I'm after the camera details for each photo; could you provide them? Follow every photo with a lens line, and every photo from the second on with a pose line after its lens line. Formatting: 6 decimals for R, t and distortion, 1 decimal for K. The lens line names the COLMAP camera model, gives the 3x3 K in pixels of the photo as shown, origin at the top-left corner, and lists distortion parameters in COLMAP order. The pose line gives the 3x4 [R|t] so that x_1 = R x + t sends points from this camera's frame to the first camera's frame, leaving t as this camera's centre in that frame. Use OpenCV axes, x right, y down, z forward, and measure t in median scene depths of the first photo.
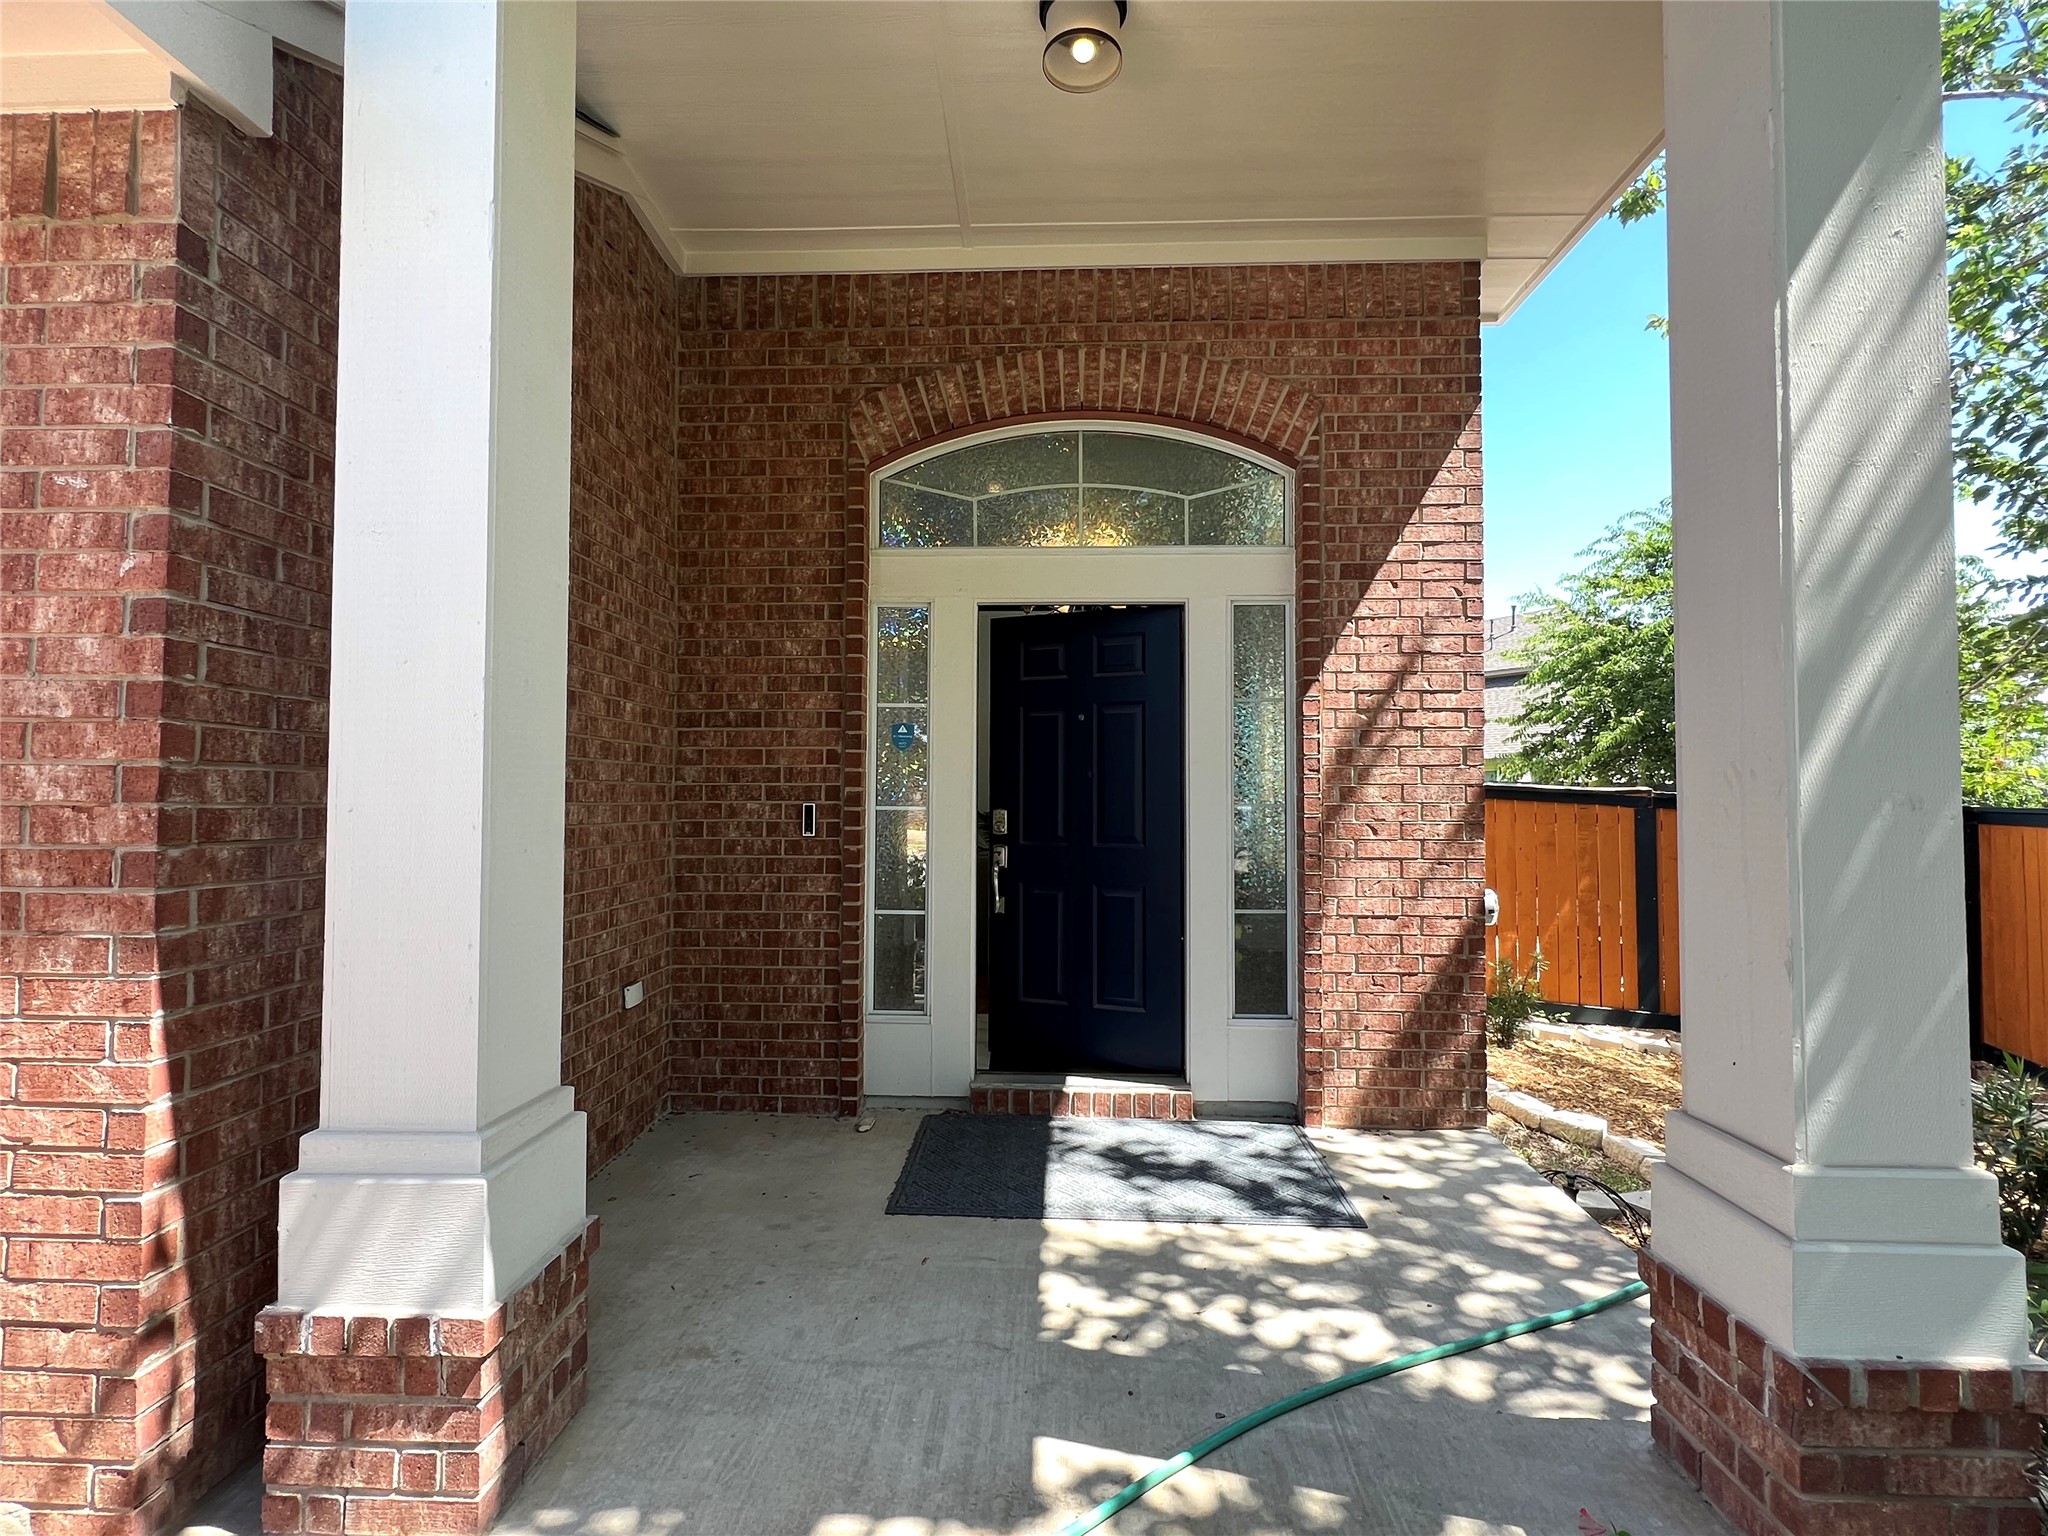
lens RADIAL K [[990.2, 0, 1024.0], [0, 990.2, 768.0], [0, 0, 1]] dist [-0.002915, 0.001398]
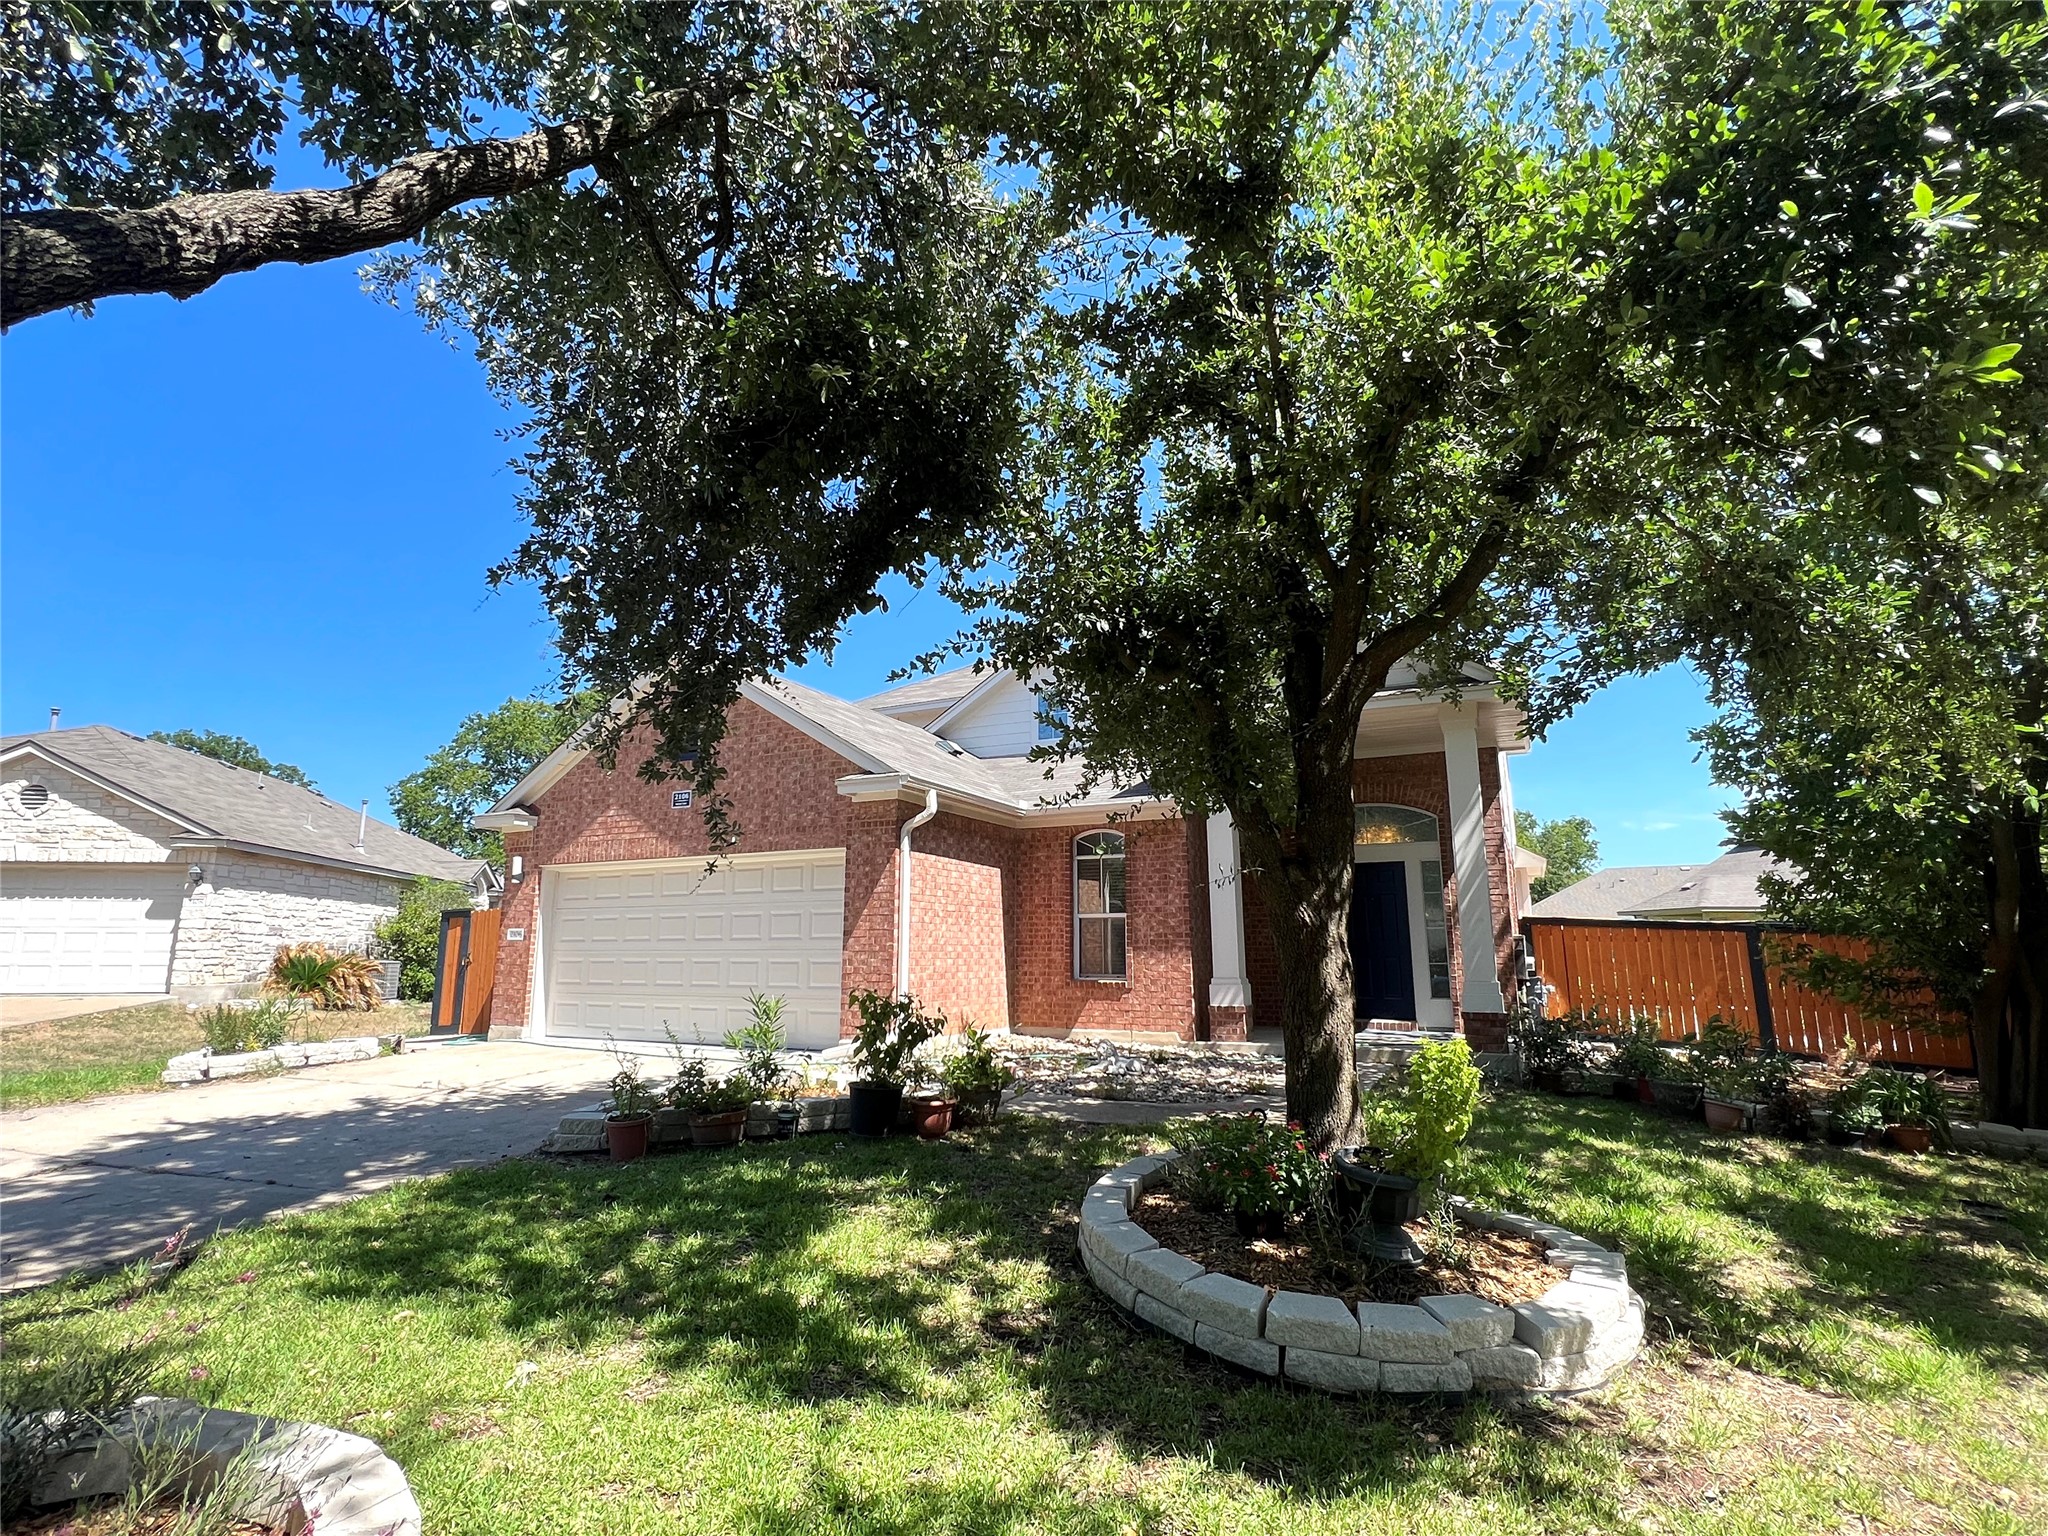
lens RADIAL K [[990.2, 0, 1024.0], [0, 990.2, 768.0], [0, 0, 1]] dist [-0.002915, 0.001398]
pose [[0.901785, -0.080807, -0.424564, 0.429995], [0.017541, 0.988399, -0.150864, -0.011702], [0.431829, 0.128599, 0.892741, -2.298992]]
